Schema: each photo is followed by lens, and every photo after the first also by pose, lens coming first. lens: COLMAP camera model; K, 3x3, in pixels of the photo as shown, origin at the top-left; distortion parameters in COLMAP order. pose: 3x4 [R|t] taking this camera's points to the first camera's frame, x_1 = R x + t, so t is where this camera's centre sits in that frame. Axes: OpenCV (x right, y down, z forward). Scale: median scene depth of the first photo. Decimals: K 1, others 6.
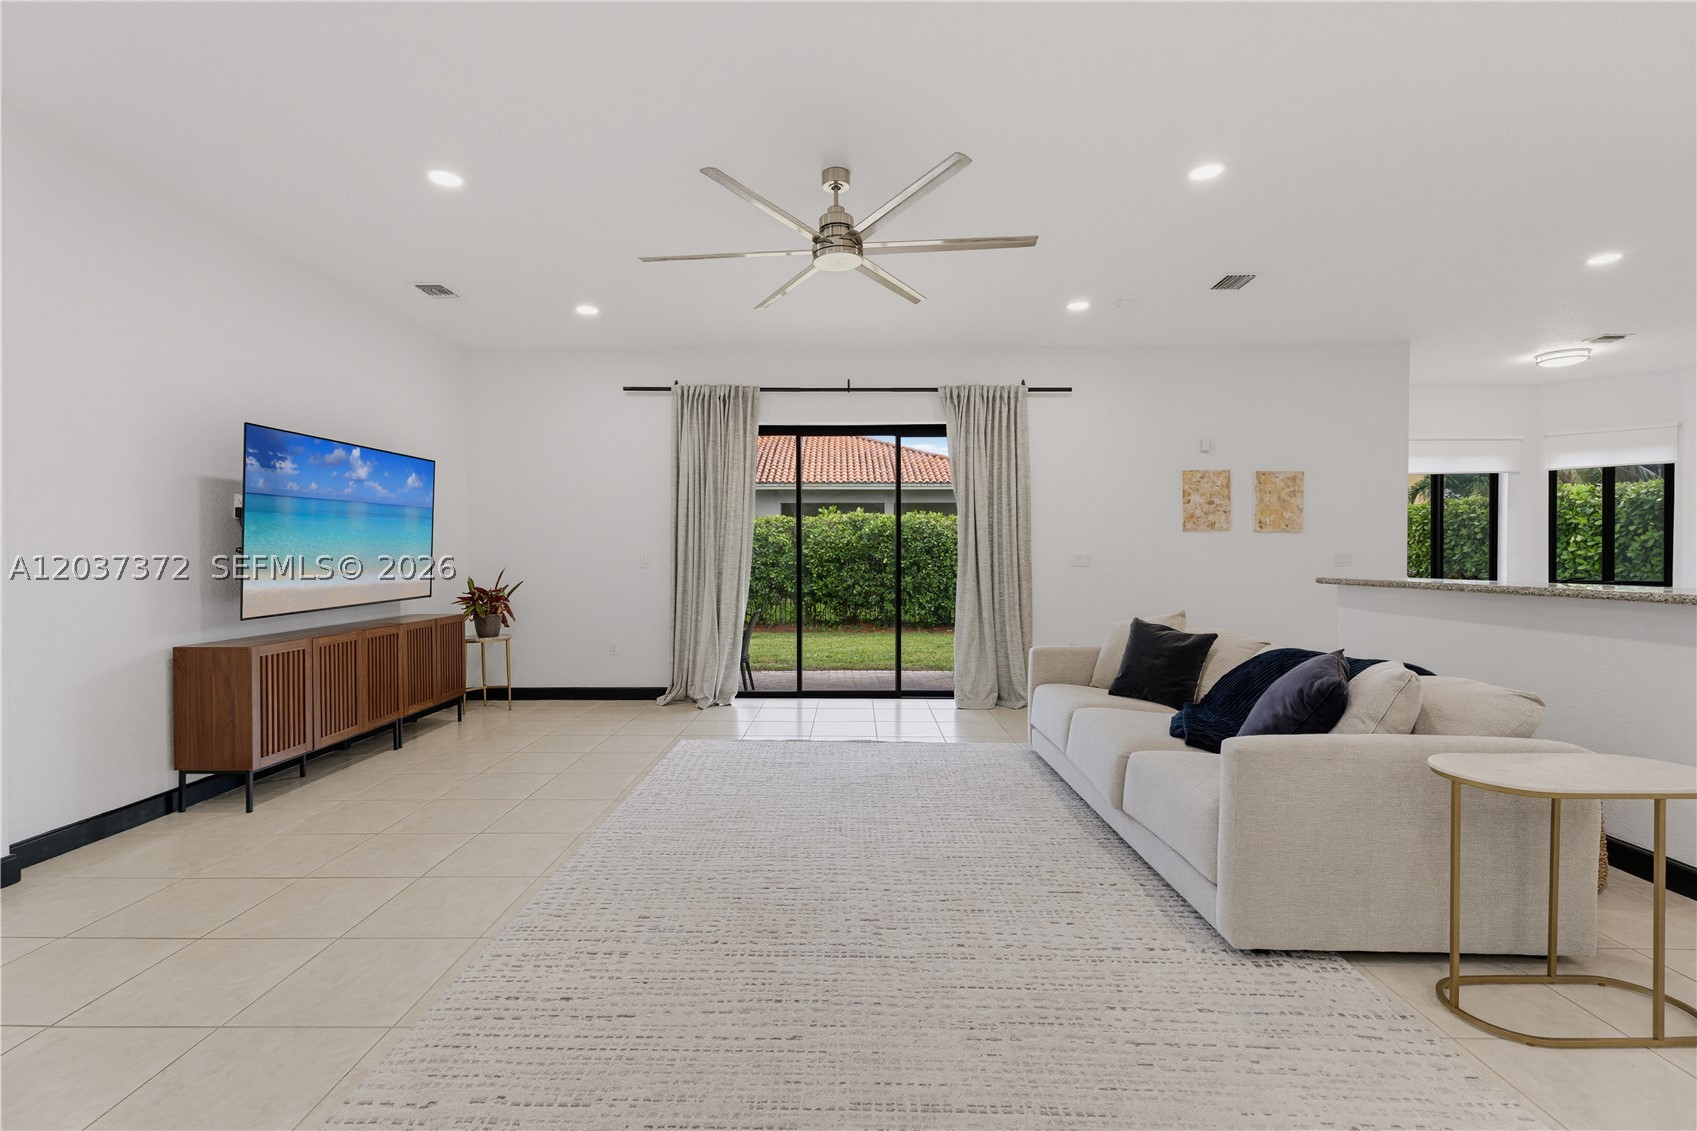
lens RADIAL K [[754.1, 0, 848.5], [0, 754.1, 565.5], [0, 0, 1]] dist [0.001738, 0.000222]
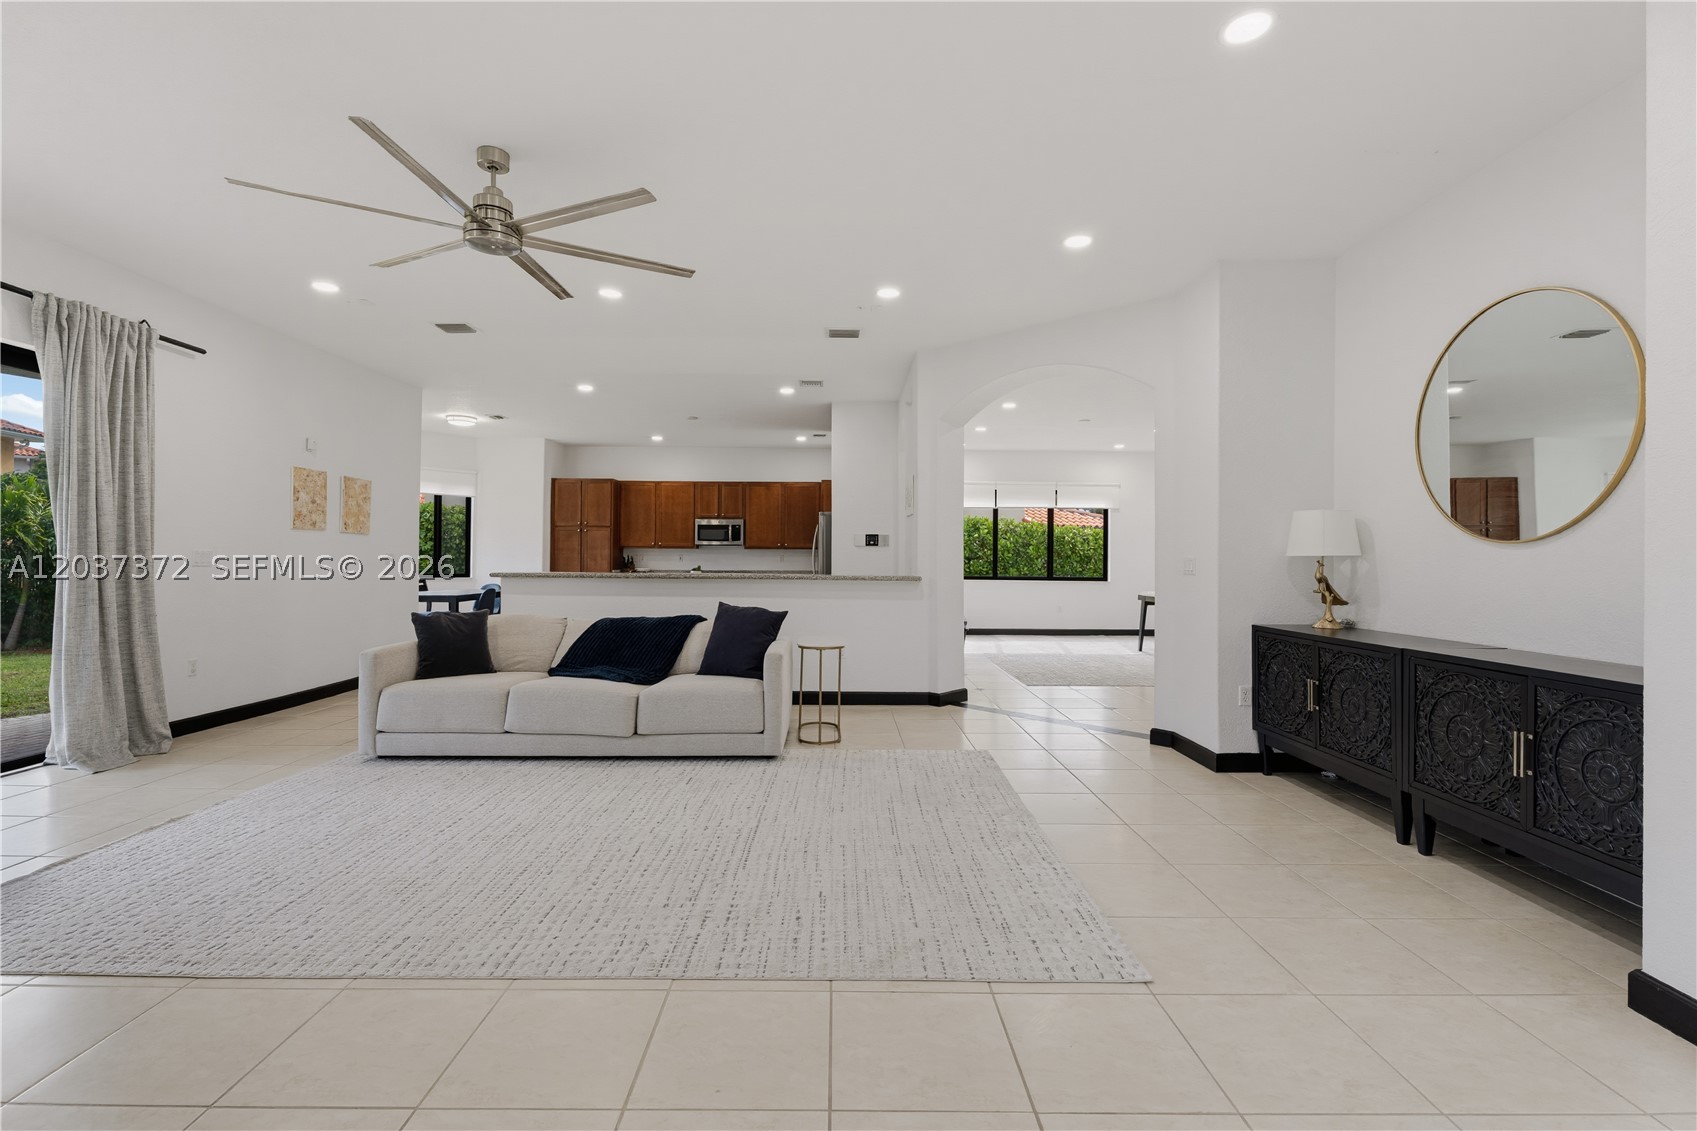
lens RADIAL K [[740.4, 0, 838.6], [0, 740.4, 555.0], [0, 0, 1]] dist [-0.002377, 0.000137]
pose [[-0.014349, 0.007301, 0.999870, -0.530747], [0.003840, 0.999966, -0.007246, -0.002534], [-0.999890, 0.003735, -0.014376, 0.318654]]
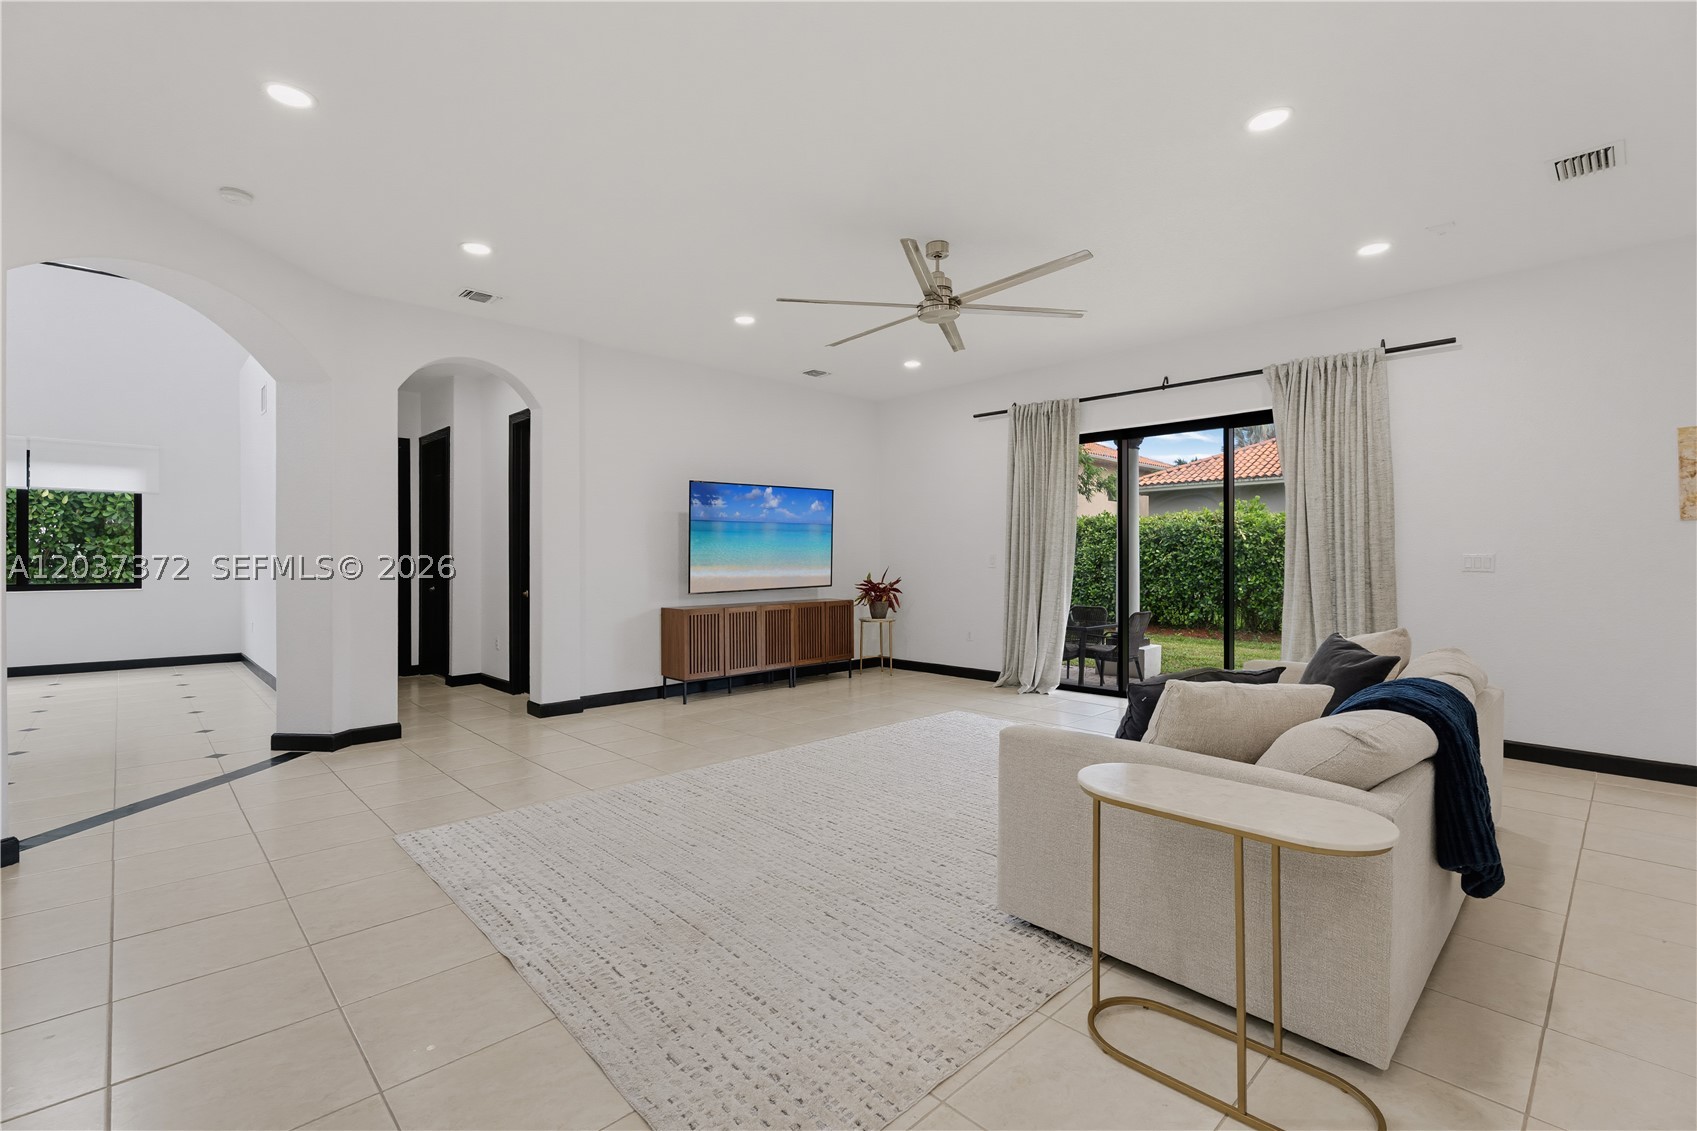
lens RADIAL K [[767.9, 0, 840.6], [0, 767.9, 554.1], [0, 0, 1]] dist [0.002368, 0.000613]
pose [[0.695723, -0.002574, -0.718305, 0.427259], [-0.009571, 0.999872, -0.012853, -0.000437], [0.718246, 0.015817, 0.695609, 0.012051]]
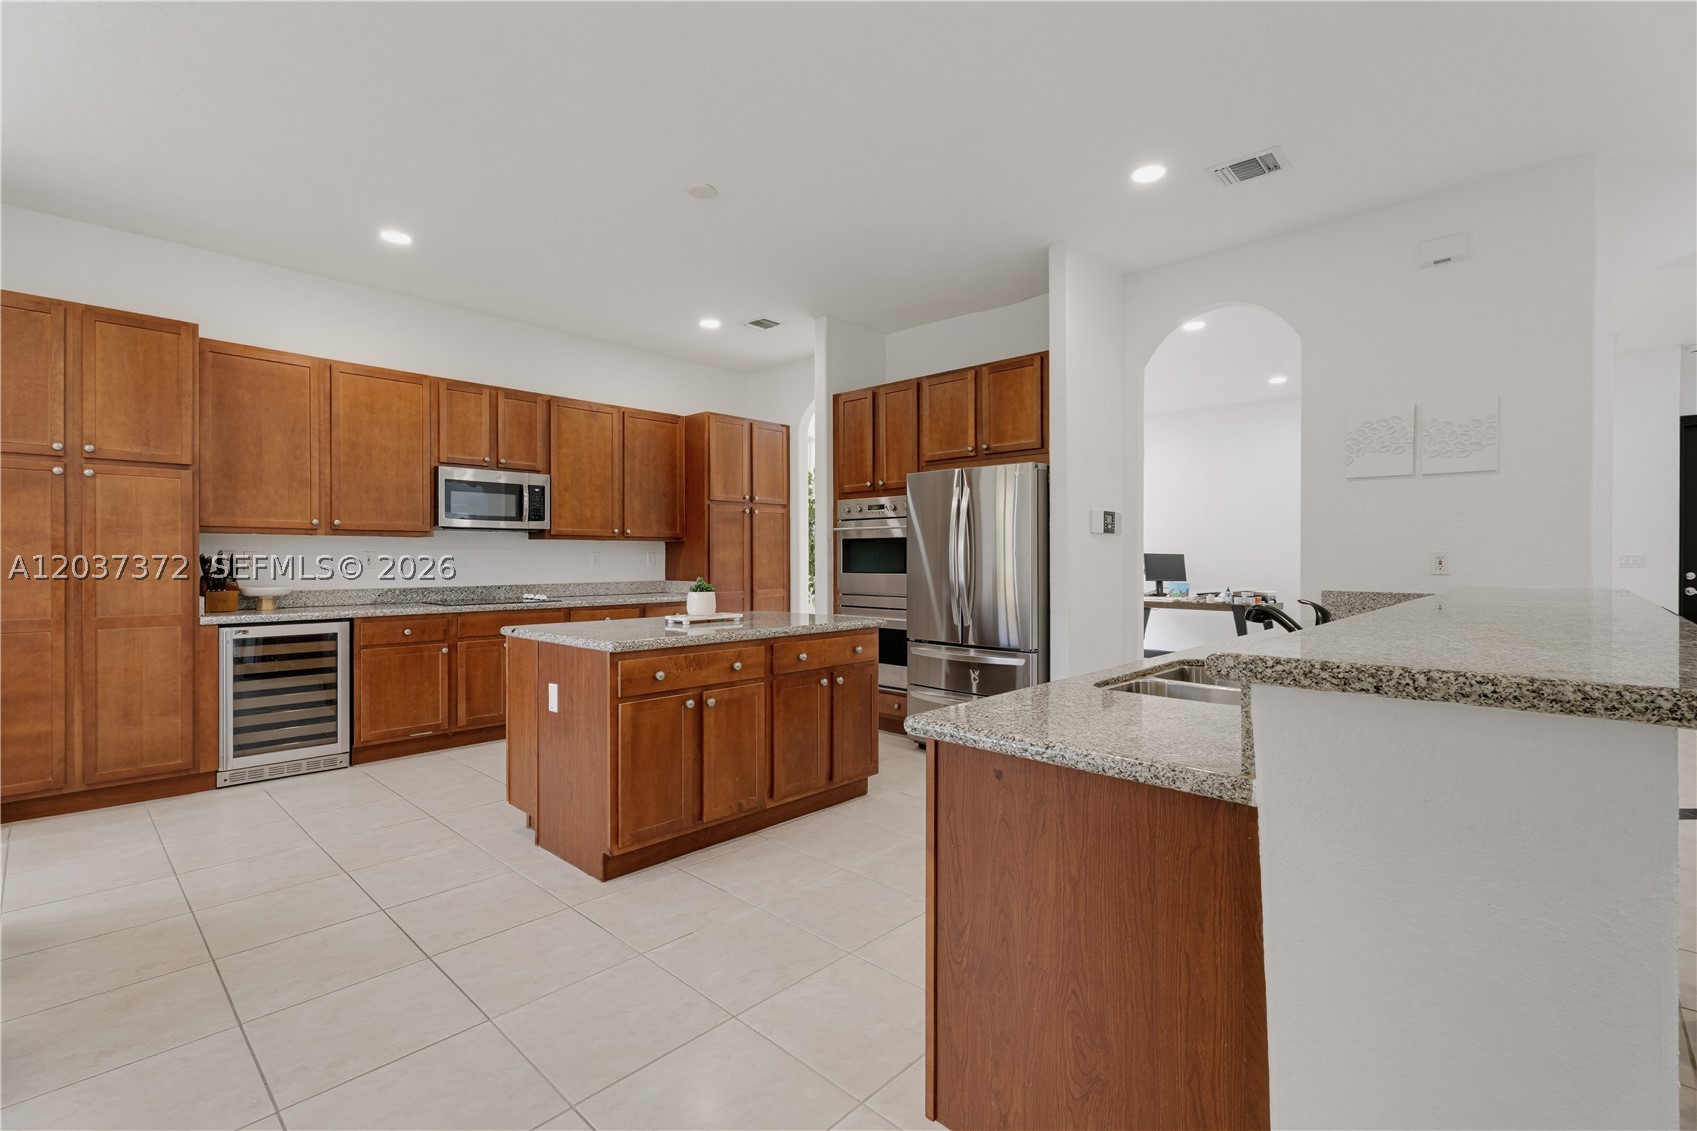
lens RADIAL K [[754.1, 0, 848.5], [0, 754.1, 565.5], [0, 0, 1]] dist [0.001738, 0.000222]
pose [[-0.738673, -0.002159, 0.674060, 0.510752], [0.010003, 0.999850, 0.014164, -0.010245], [-0.673989, 0.017206, -0.738541, 0.967696]]
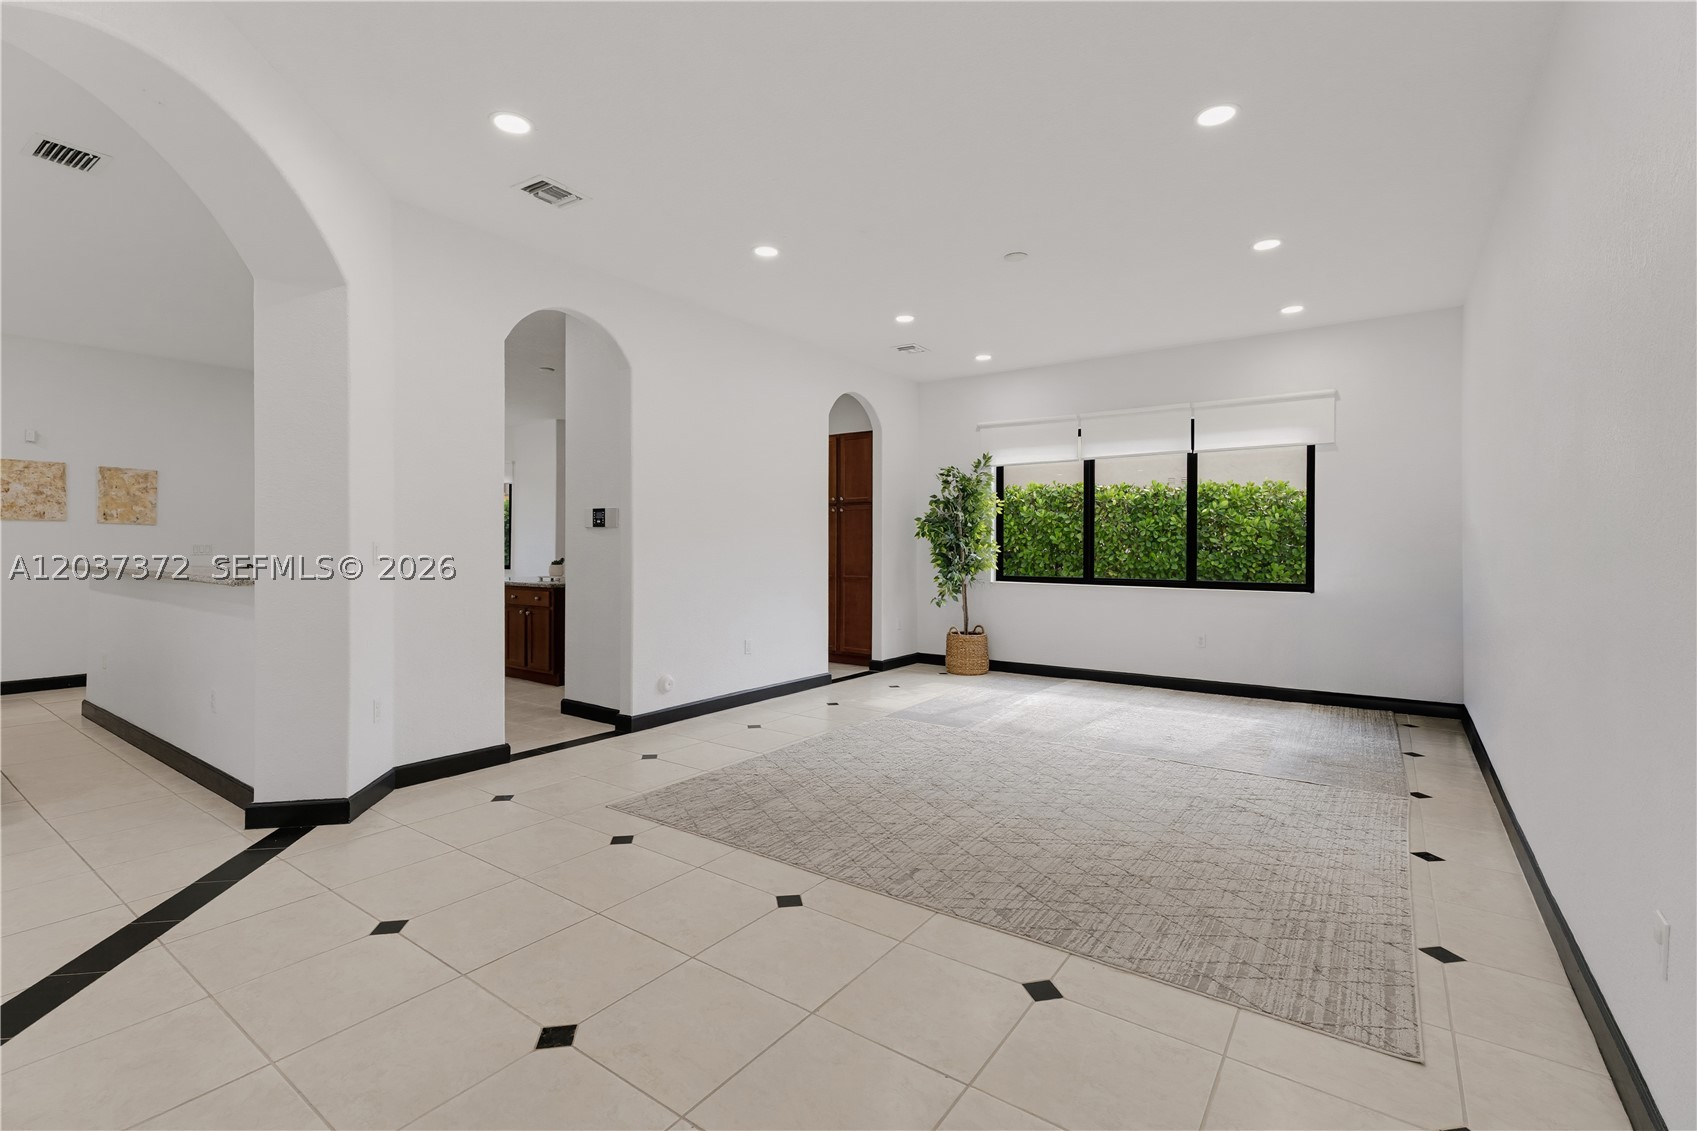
lens RADIAL K [[740.4, 0, 838.6], [0, 740.4, 555.0], [0, 0, 1]] dist [-0.002377, 0.000137]
pose [[0.569524, -0.002201, 0.821972, 0.280184], [0.002836, 0.999996, 0.000713, 0.003465], [-0.821970, 0.001925, 0.569528, -0.476236]]
